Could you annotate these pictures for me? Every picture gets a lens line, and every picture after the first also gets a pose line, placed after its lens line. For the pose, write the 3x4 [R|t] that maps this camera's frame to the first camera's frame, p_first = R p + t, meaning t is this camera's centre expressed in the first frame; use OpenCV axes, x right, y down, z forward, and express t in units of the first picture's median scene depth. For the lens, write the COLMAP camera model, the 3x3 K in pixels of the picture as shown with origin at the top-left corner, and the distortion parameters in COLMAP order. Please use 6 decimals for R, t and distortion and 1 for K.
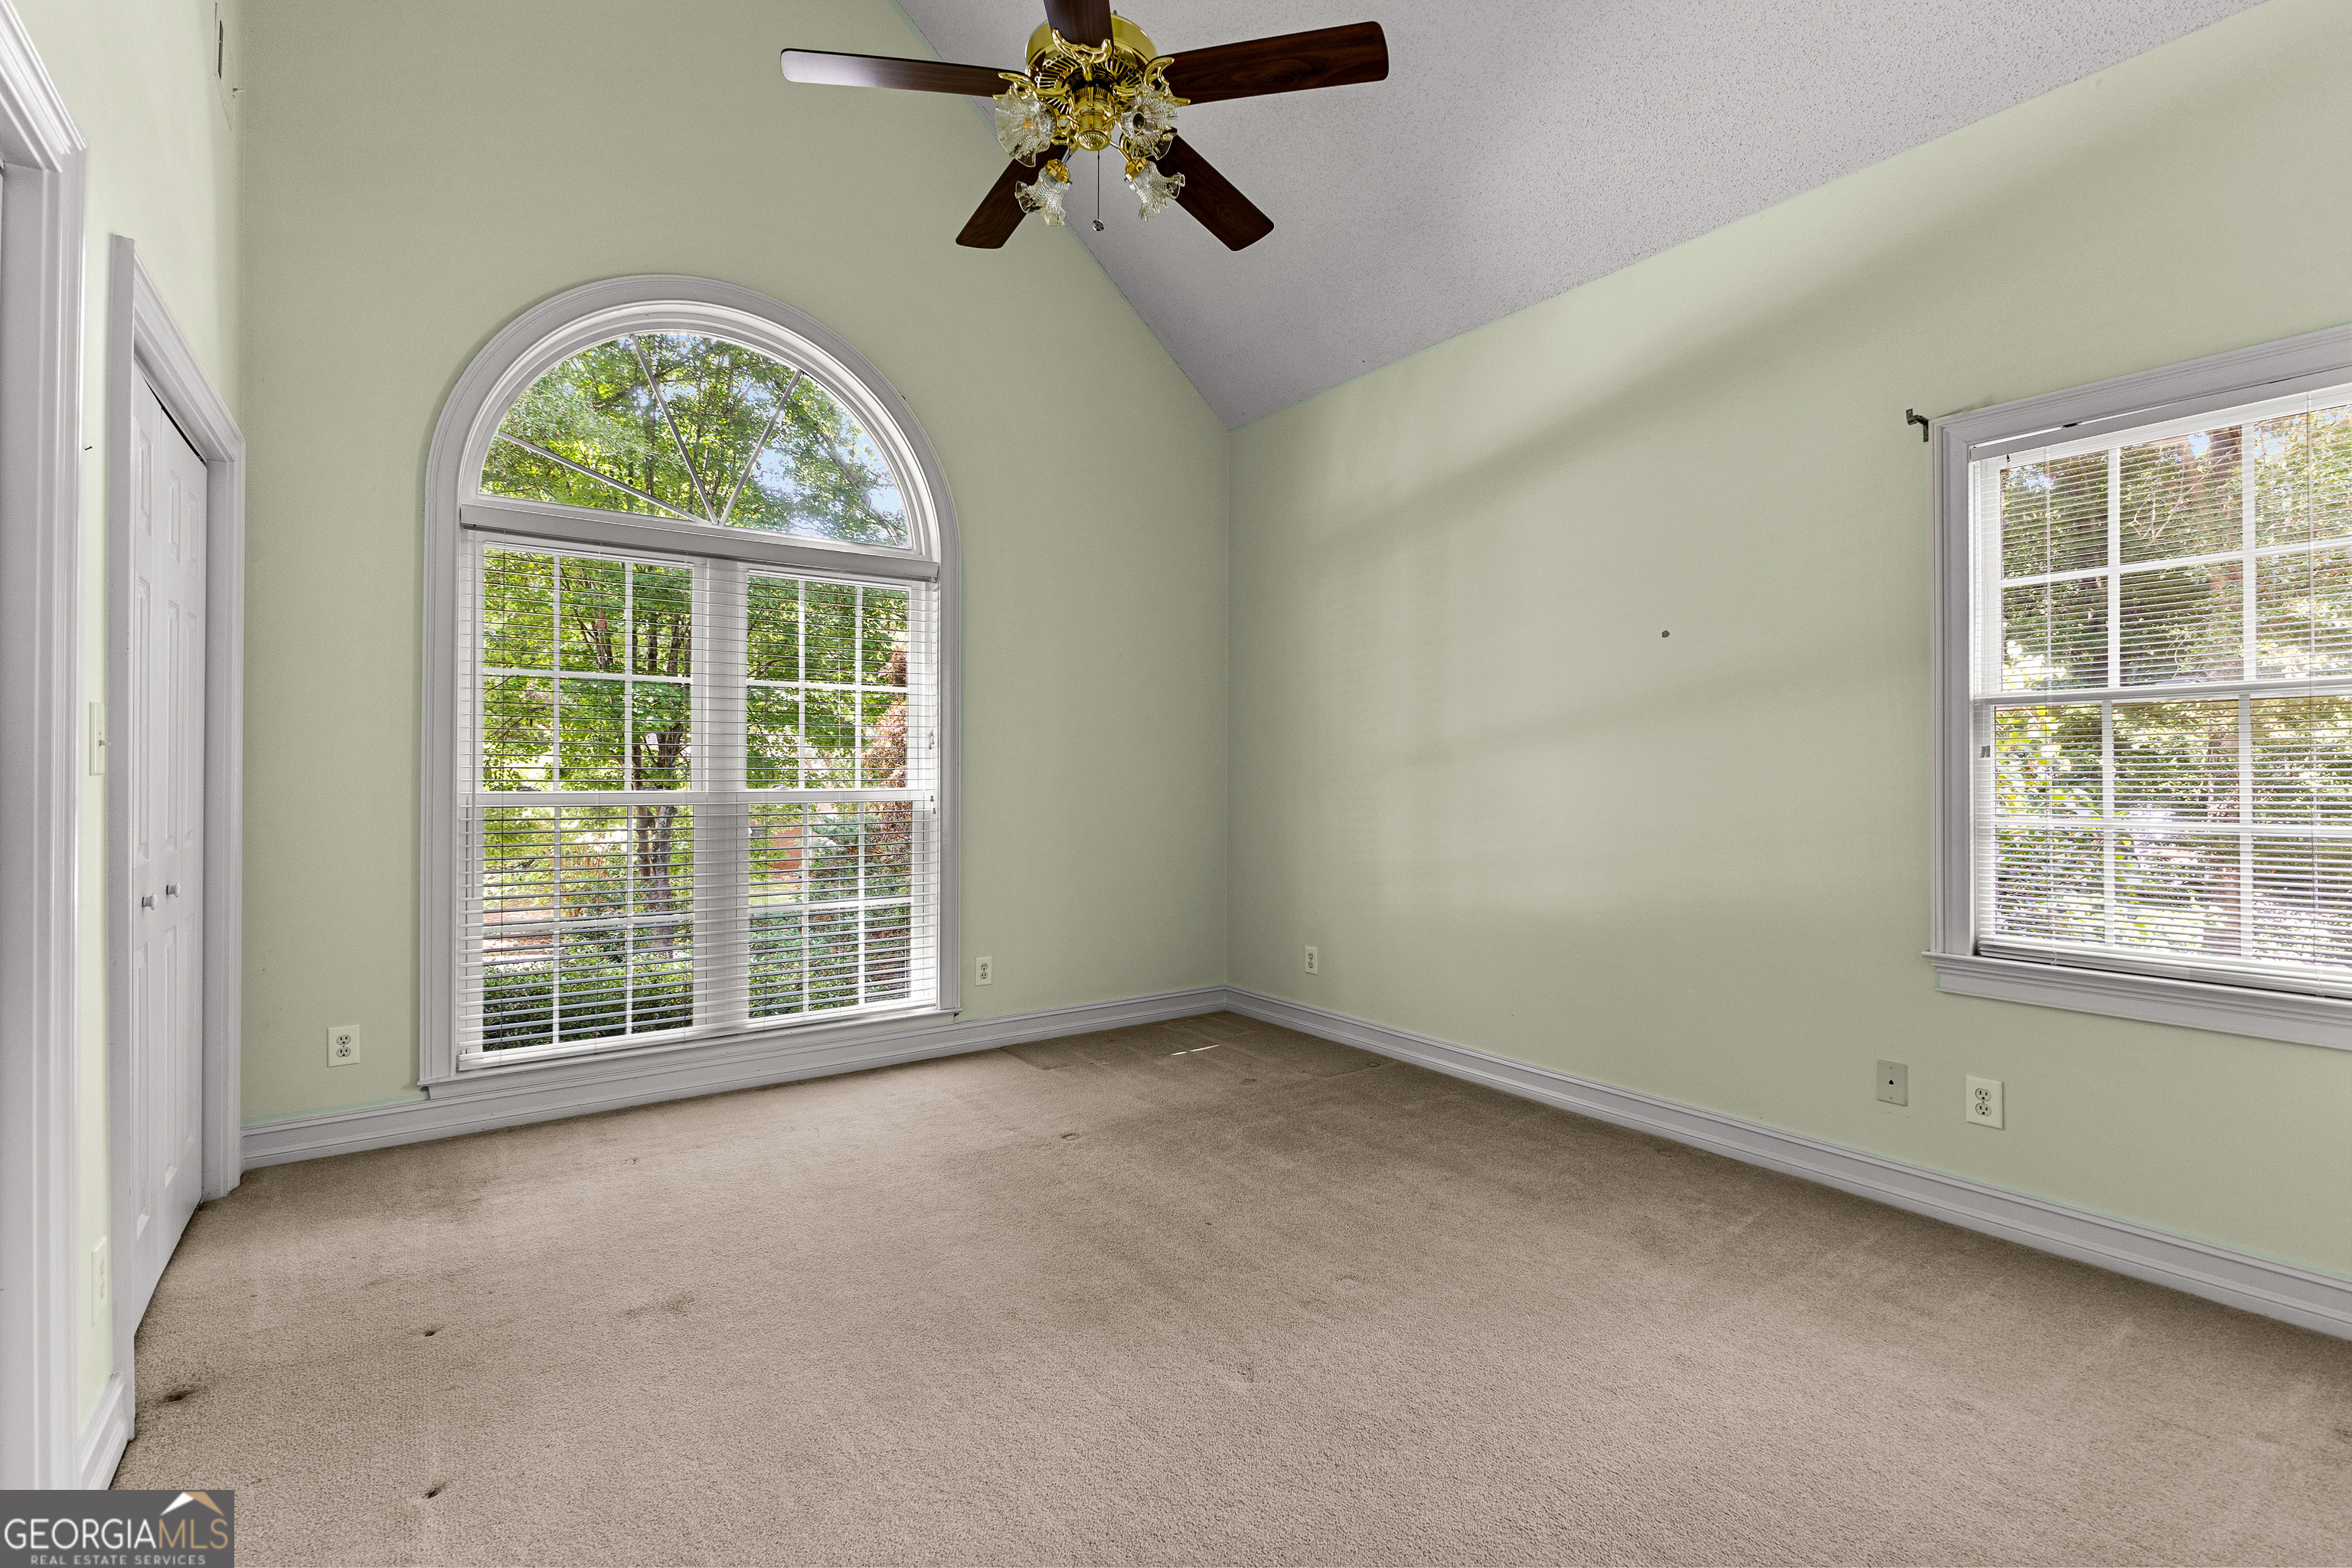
lens RADIAL K [[1051.7, 0, 1180.9], [0, 1051.7, 782.9], [0, 0, 1]] dist [-0.011376, -0.001361]
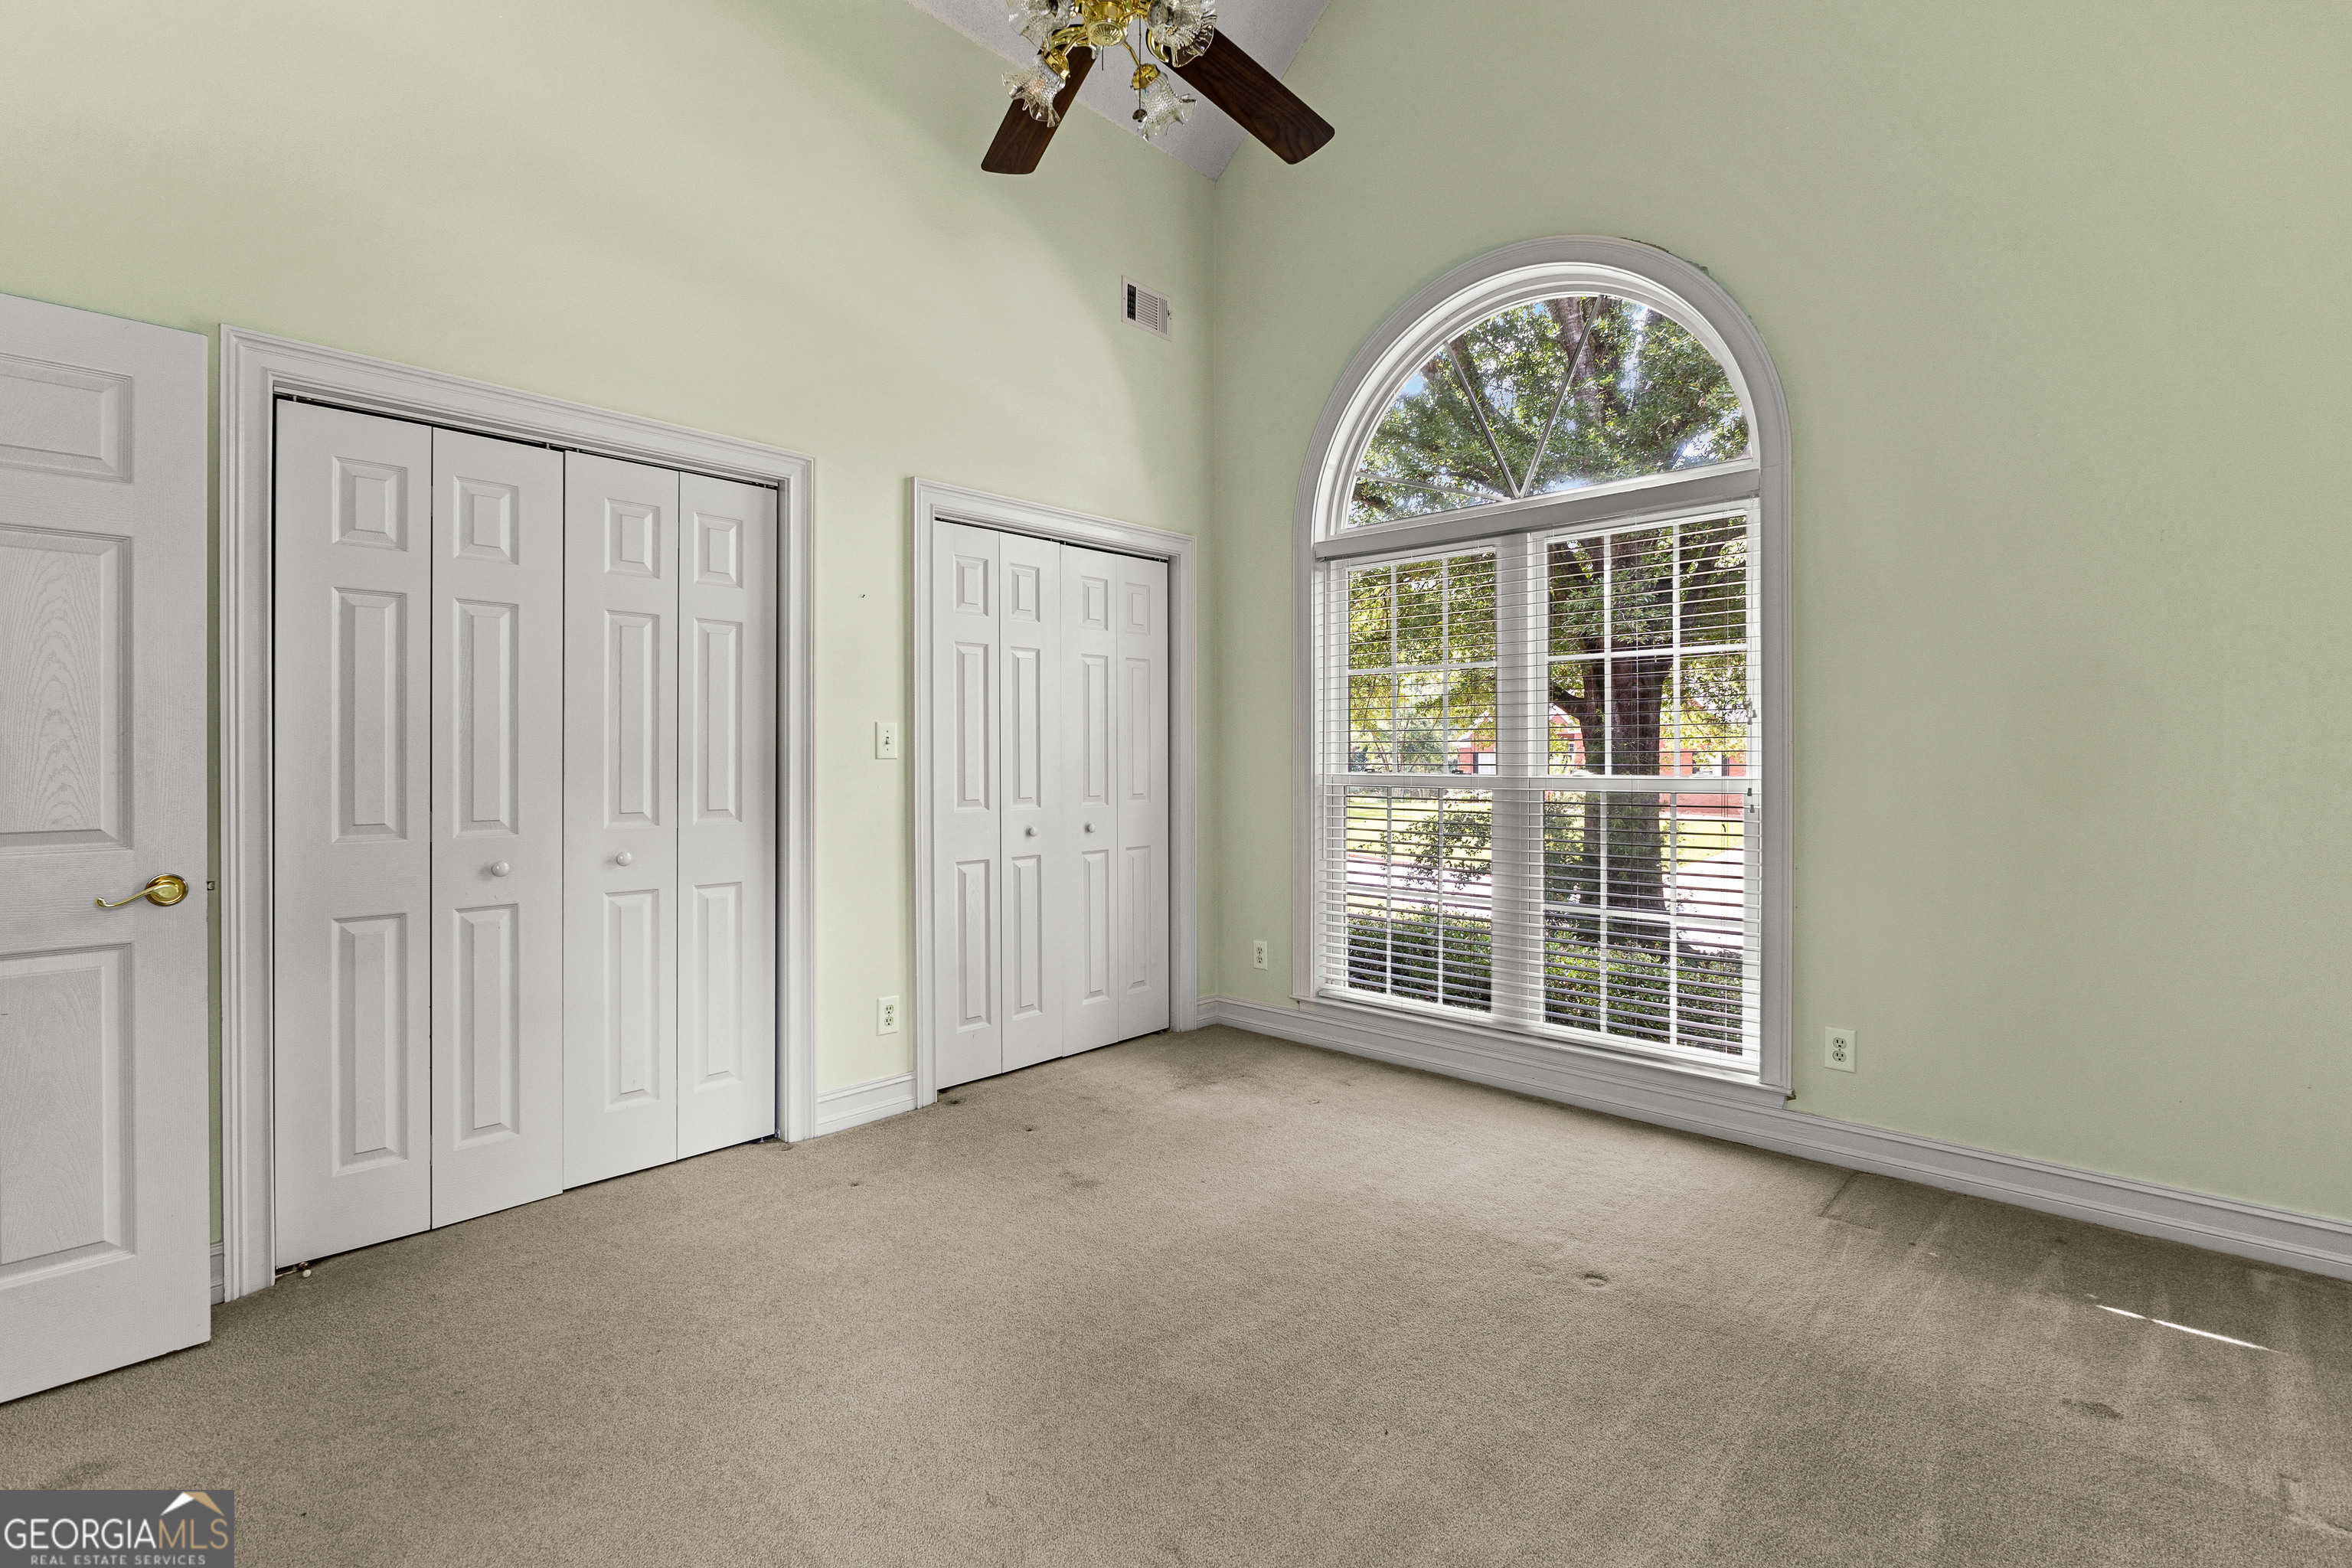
lens RADIAL K [[1051.7, 0, 1180.9], [0, 1051.7, 782.9], [0, 0, 1]] dist [-0.011376, -0.001361]
pose [[0.183492, 0.017956, -0.982857, 0.454237], [-0.010543, 0.999812, 0.016297, 0.001376], [0.982965, 0.007372, 0.183647, 0.531167]]
